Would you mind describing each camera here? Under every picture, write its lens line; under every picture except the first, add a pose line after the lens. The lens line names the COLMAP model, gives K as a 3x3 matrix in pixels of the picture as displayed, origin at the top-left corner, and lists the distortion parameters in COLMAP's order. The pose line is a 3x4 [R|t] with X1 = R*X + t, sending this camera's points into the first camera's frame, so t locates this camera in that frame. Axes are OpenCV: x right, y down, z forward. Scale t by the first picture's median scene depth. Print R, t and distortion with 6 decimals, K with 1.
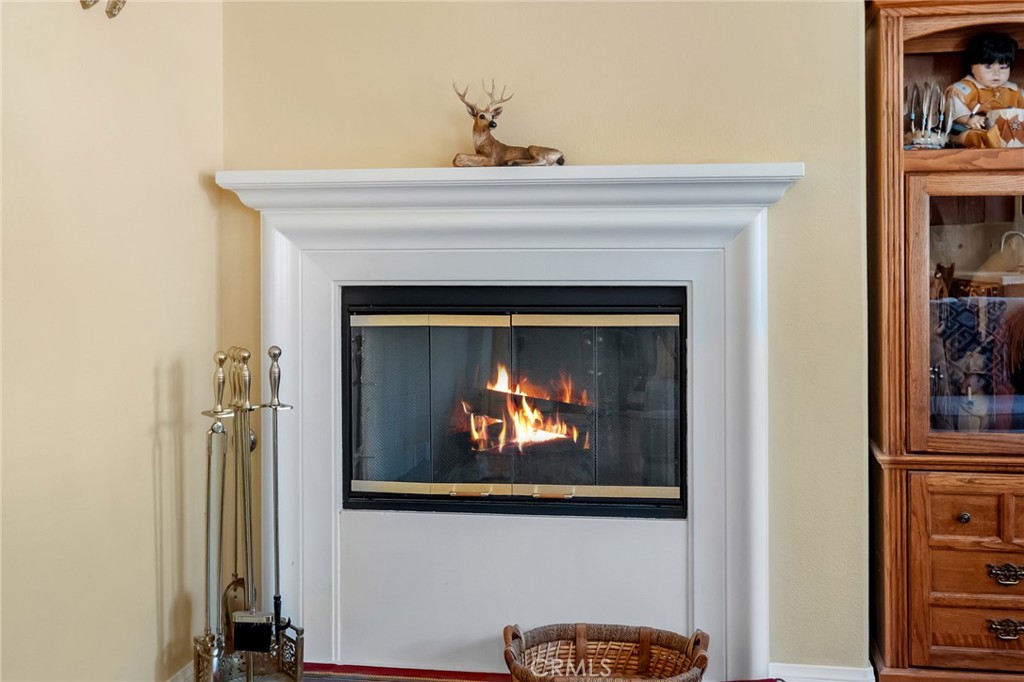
lens RADIAL K [[1080.0, 0, 559.7], [0, 1080.0, 267.3], [0, 0, 1]] dist [0.008376, 0.020158]
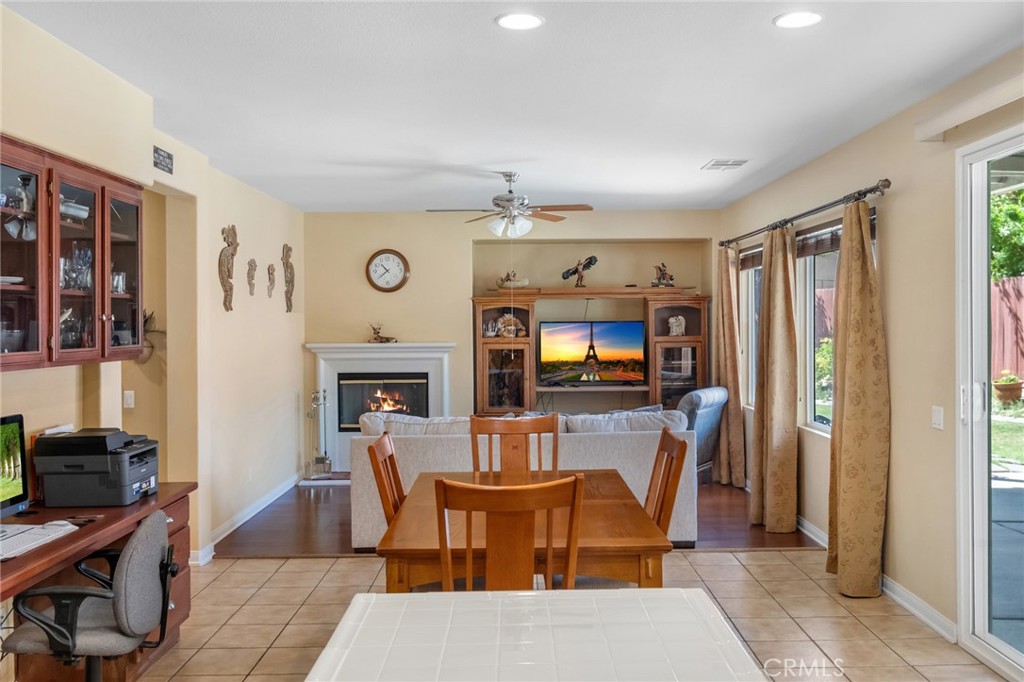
lens RADIAL K [[876.4, 0, 513.3], [0, 876.4, 325.5], [0, 0, 1]] dist [-0.001854, 0.117419]
pose [[0.991401, -0.004472, 0.130784, 0.006946], [0.004550, 0.999990, -0.000294, -0.151005], [-0.130781, 0.000887, 0.991411, -2.217799]]
